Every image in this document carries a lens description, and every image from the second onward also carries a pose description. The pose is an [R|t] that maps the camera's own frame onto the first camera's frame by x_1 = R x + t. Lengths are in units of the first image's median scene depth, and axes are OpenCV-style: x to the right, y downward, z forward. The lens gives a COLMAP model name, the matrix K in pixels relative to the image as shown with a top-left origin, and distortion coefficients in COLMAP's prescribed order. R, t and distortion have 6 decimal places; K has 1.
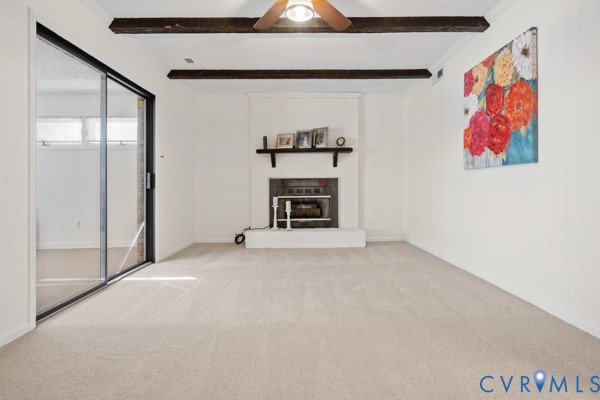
lens RADIAL K [[333.5, 0, 296.6], [0, 333.5, 189.1], [0, 0, 1]] dist [0.004114, -0.000281]
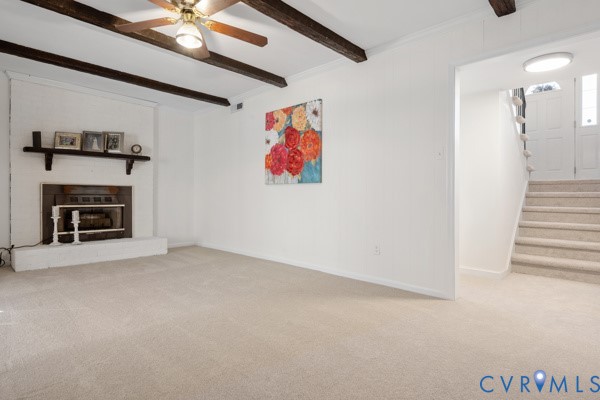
lens RADIAL K [[333.5, 0, 299.4], [0, 333.5, 203.0], [0, 0, 1]] dist [0.004114, -0.000281]
pose [[0.692061, 0.000375, 0.721839, -0.264665], [-0.009261, 0.999922, 0.008360, 0.002827], [-0.721780, -0.012470, 0.692010, -0.023708]]
